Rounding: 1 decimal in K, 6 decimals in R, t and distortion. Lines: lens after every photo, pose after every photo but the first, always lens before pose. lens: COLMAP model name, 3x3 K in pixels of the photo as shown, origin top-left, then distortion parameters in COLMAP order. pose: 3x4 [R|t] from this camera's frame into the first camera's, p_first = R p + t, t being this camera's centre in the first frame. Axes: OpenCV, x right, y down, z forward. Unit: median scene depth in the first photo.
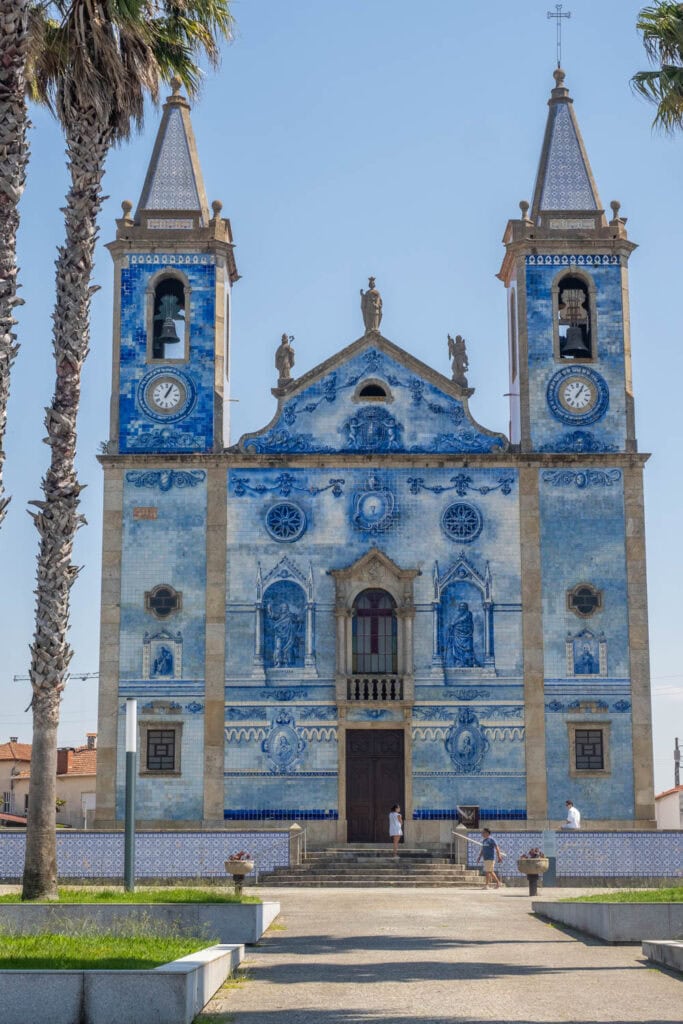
lens RADIAL K [[1952.5, 0, 342.4], [0, 1952.5, 513.9], [0, 0, 1]] dist [0.000785, 0.000000]
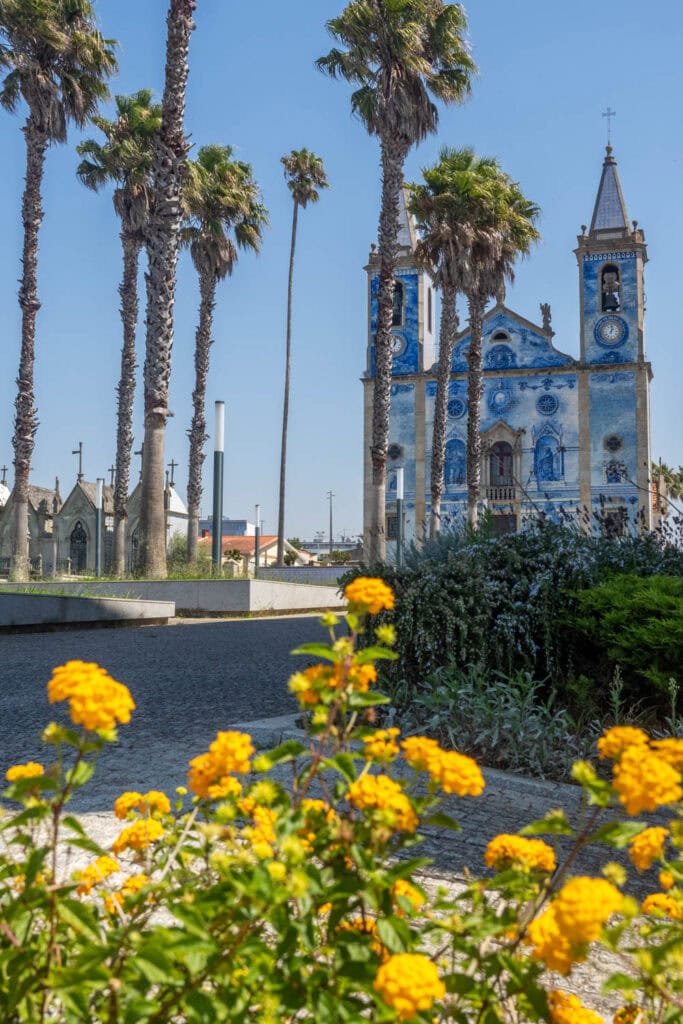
lens RADIAL K [[1296.0, 0, 345.9], [0, 1296.0, 510.0], [0, 0, 1]] dist [0.019037, 0.000000]
pose [[0.953870, -0.020641, -0.299509, 0.248725], [0.051862, 0.993965, 0.096668, -0.025456], [0.295706, -0.107742, 0.949184, -0.254875]]
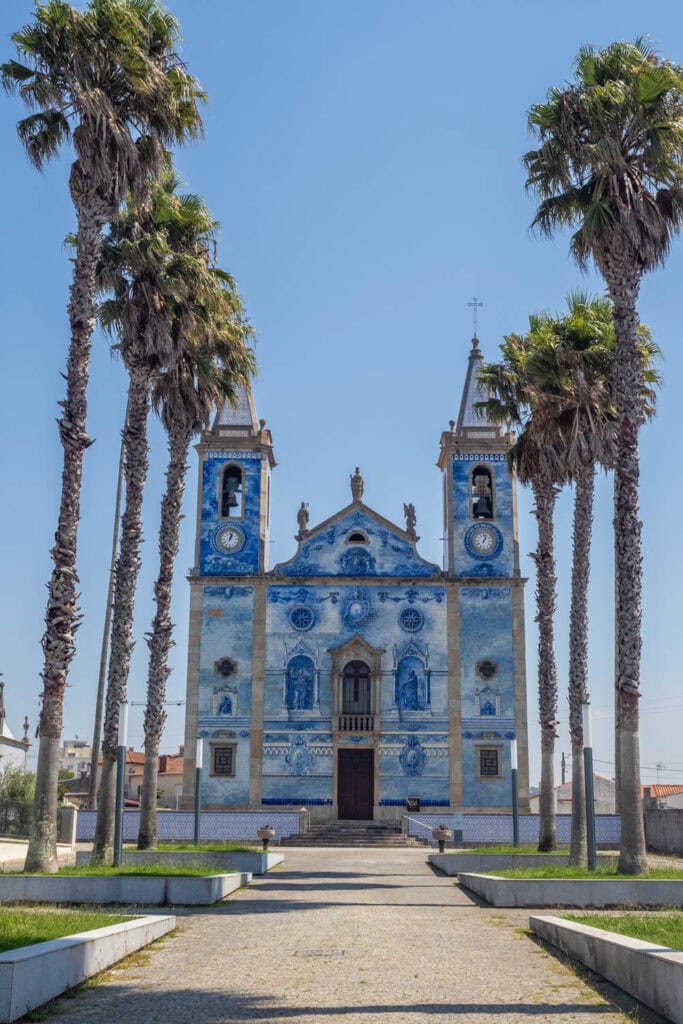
lens RADIAL K [[1377.3, 0, 346.4], [0, 1377.3, 505.3], [0, 0, 1]] dist [0.005480, 0.000000]
pose [[0.999885, 0.007419, -0.013252, 0.021976], [-0.008162, 0.998346, -0.056914, -0.025042], [0.012808, 0.057016, 0.998291, -0.144051]]
